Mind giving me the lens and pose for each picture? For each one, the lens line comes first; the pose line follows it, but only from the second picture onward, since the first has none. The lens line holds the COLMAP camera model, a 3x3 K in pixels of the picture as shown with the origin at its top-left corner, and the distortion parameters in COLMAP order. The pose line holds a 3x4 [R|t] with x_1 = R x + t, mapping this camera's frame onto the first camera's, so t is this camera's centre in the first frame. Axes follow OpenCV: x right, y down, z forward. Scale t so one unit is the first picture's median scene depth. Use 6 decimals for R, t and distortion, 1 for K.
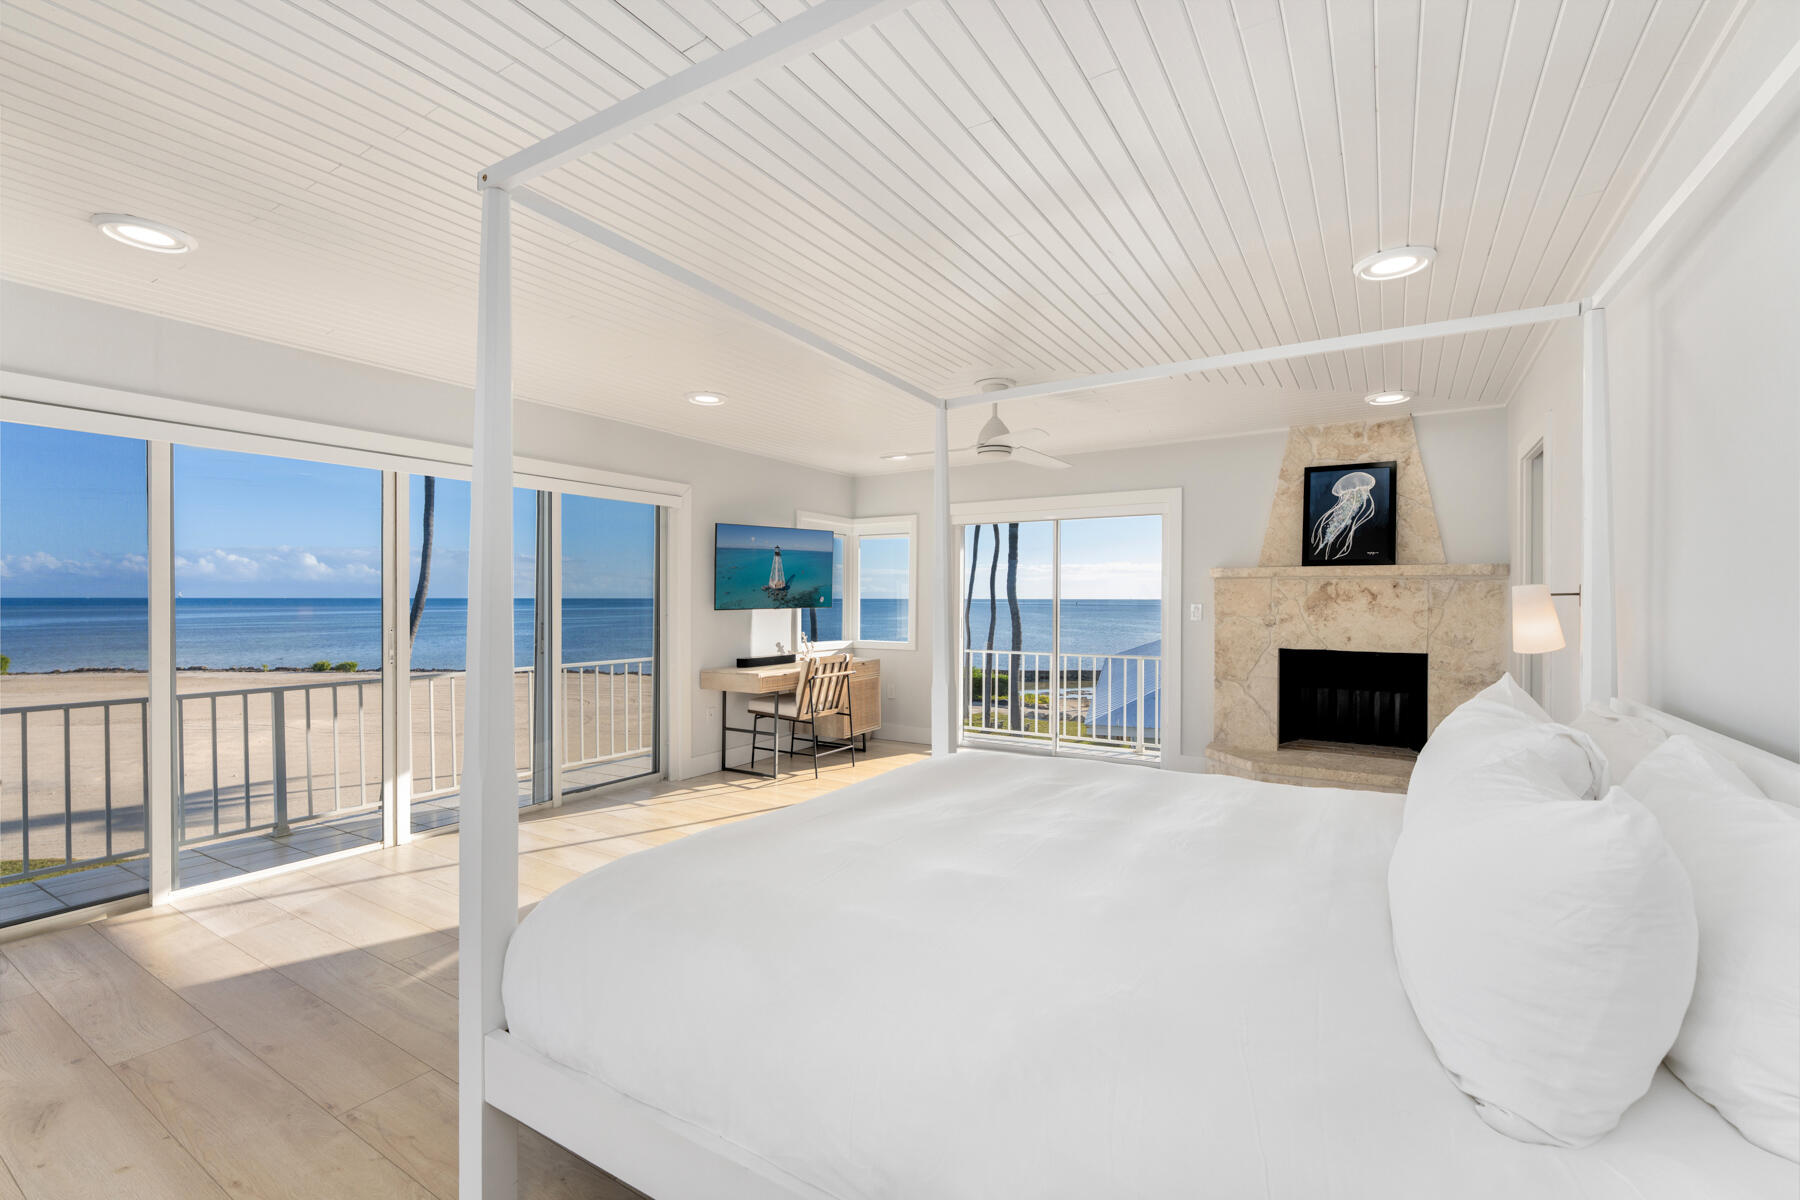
lens RADIAL K [[775.9, 0, 901.3], [0, 775.9, 603.4], [0, 0, 1]] dist [-0.002587, -0.000091]
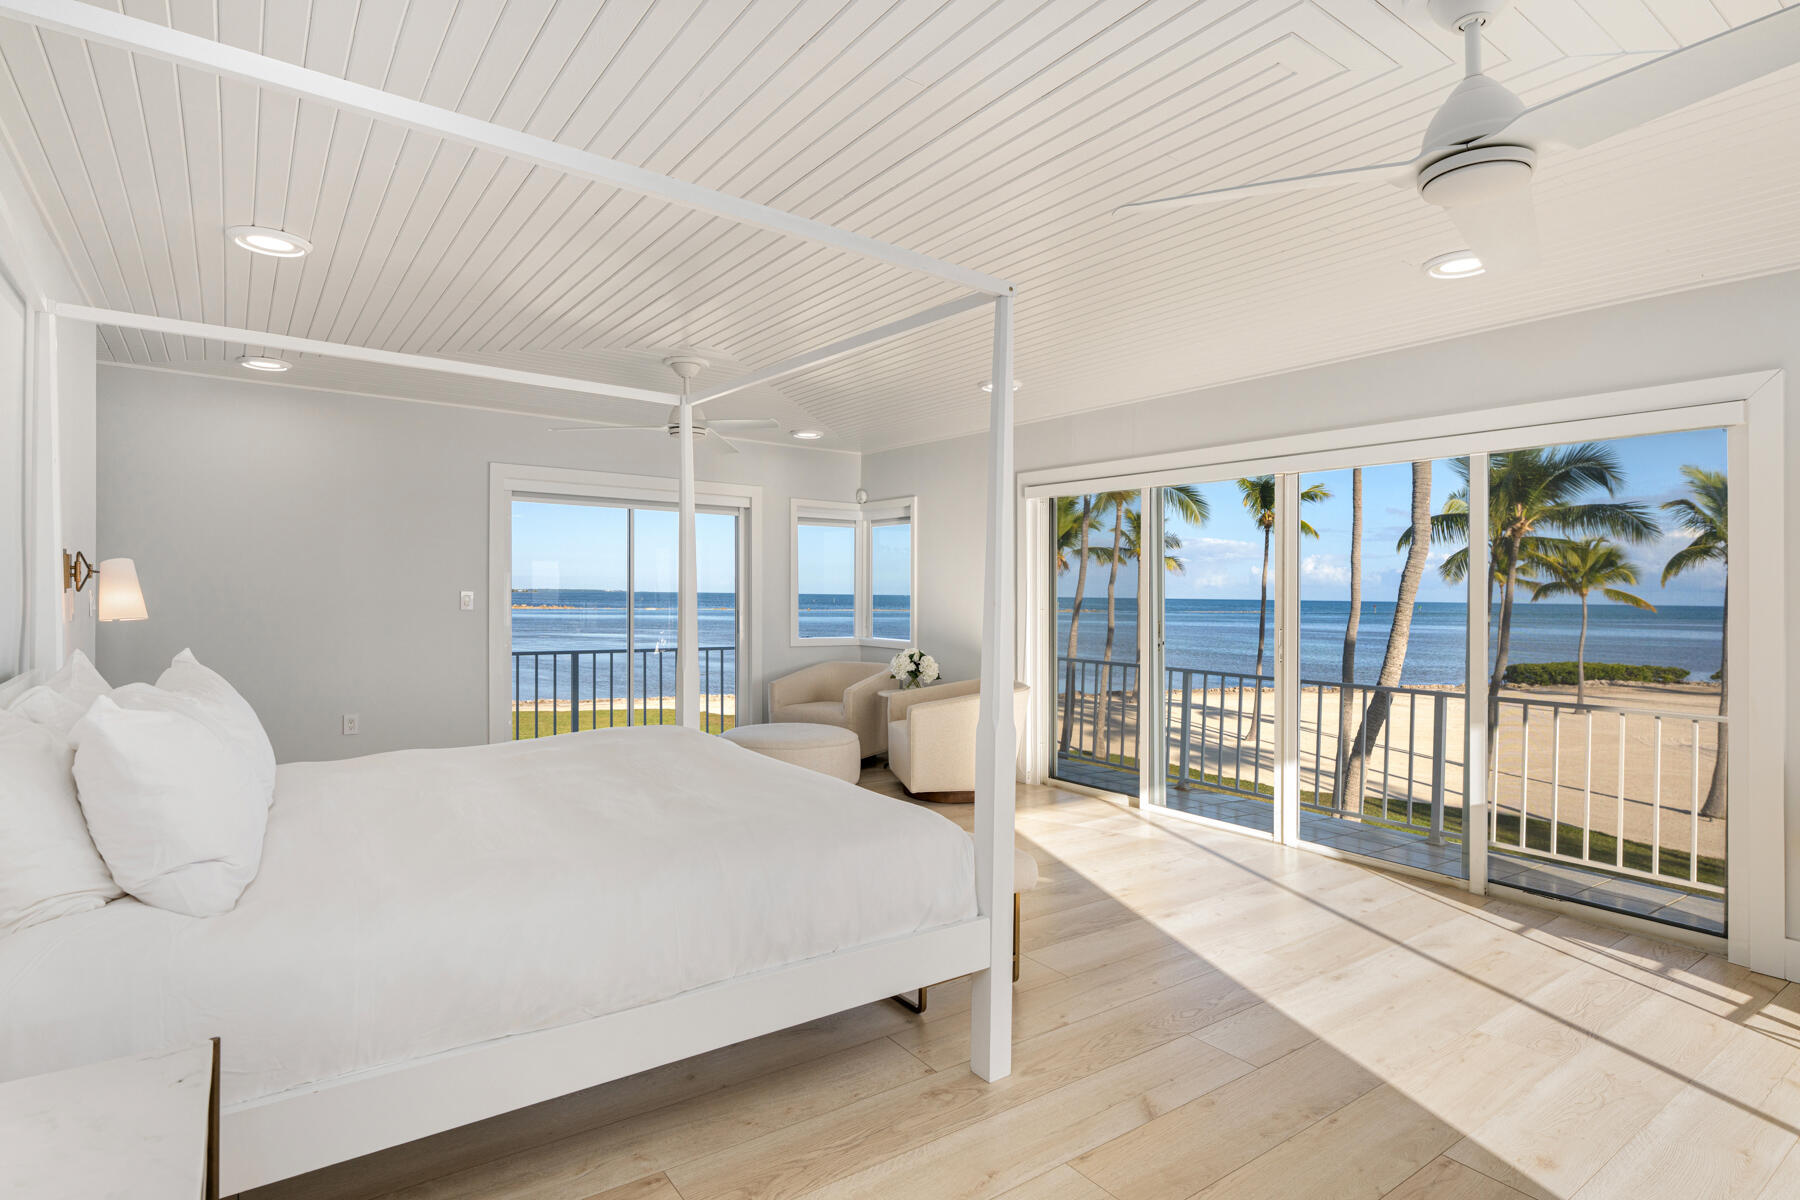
lens RADIAL K [[928.6, 0, 896.6], [0, 928.6, 606.7], [0, 0, 1]] dist [0.000473, 0.000082]
pose [[-0.376142, 0.006697, -0.926538, 0.548898], [-0.021484, 0.999642, 0.015948, -0.002691], [0.926313, 0.025904, -0.375864, 0.823751]]
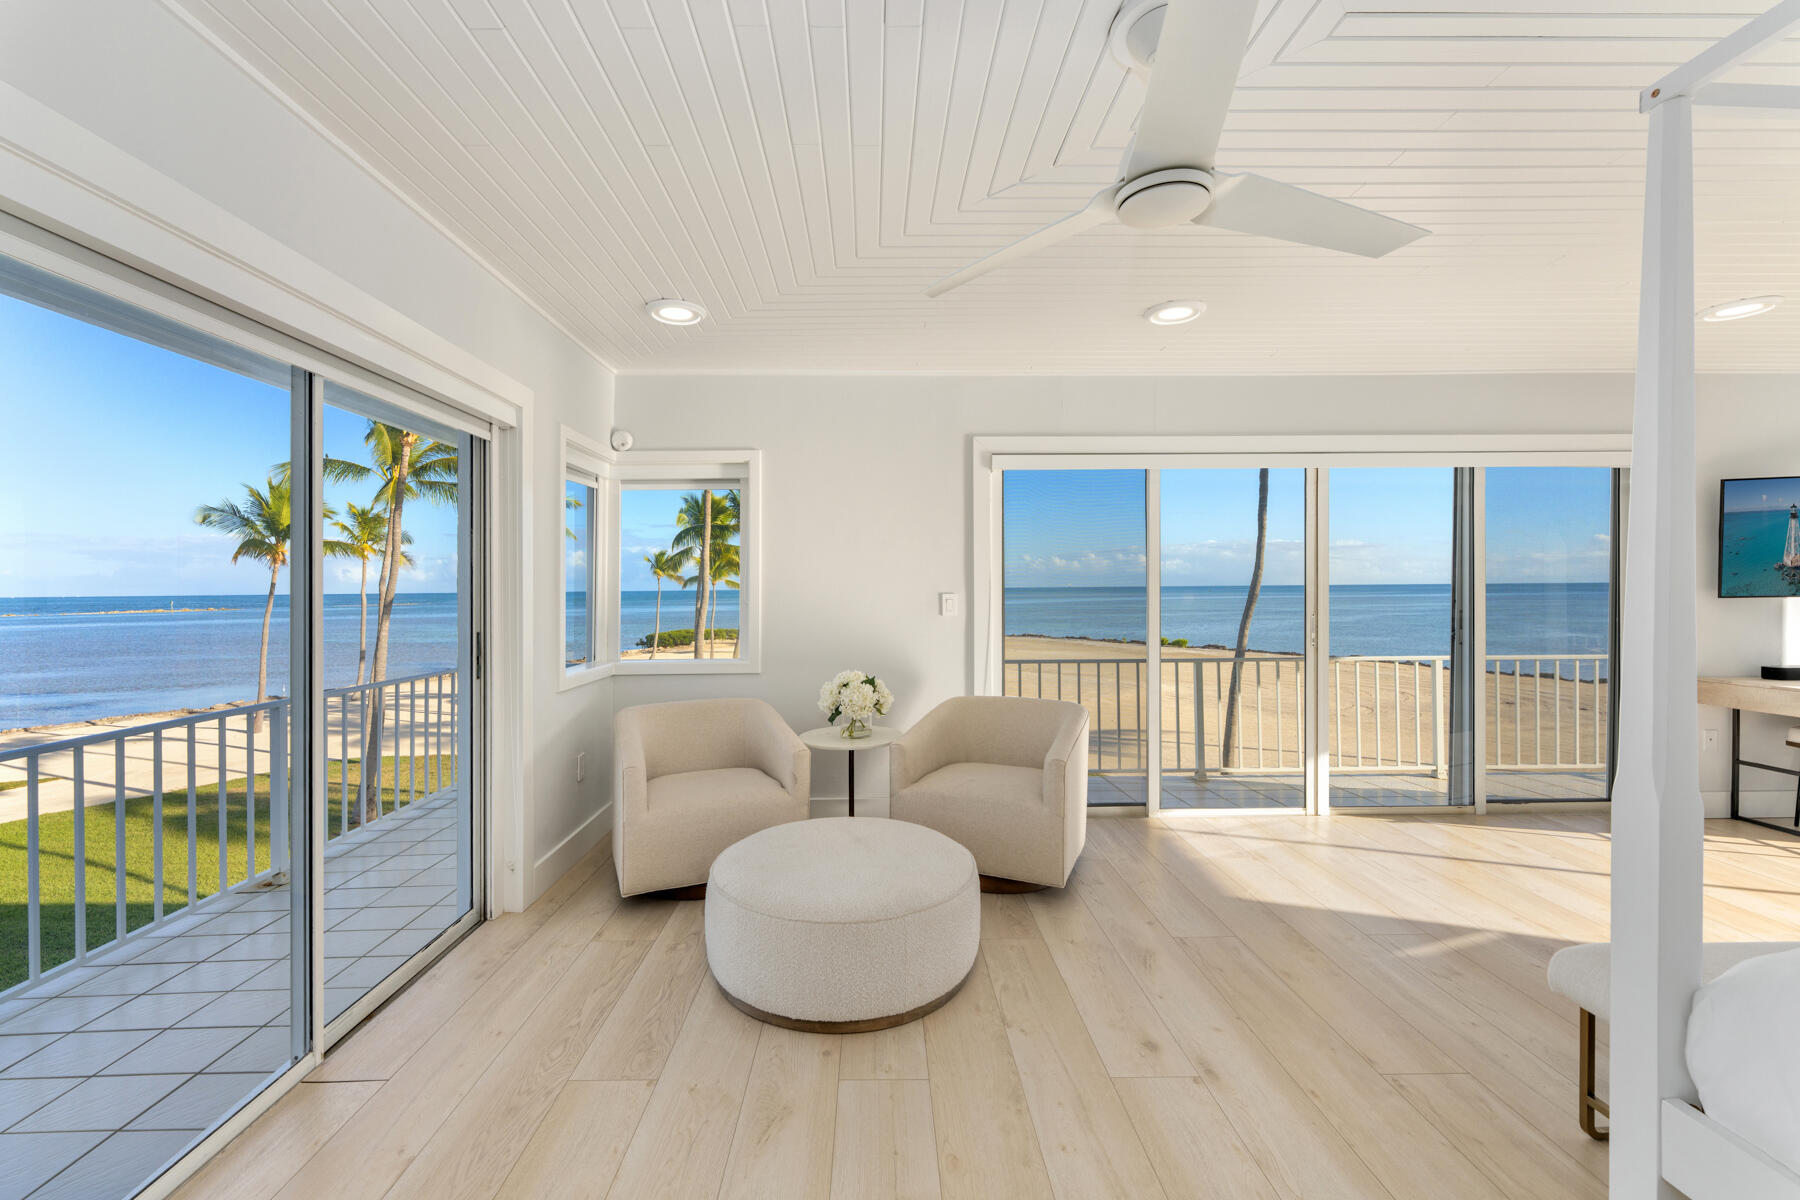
lens RADIAL K [[733.1, 0, 890.0], [0, 733.1, 575.3], [0, 0, 1]] dist [0.003574, -0.000162]
pose [[0.544811, -0.020221, -0.838315, -0.094986], [0.003195, 0.999752, -0.022039, 0.000606], [0.838553, 0.009329, 0.544740, -0.046580]]
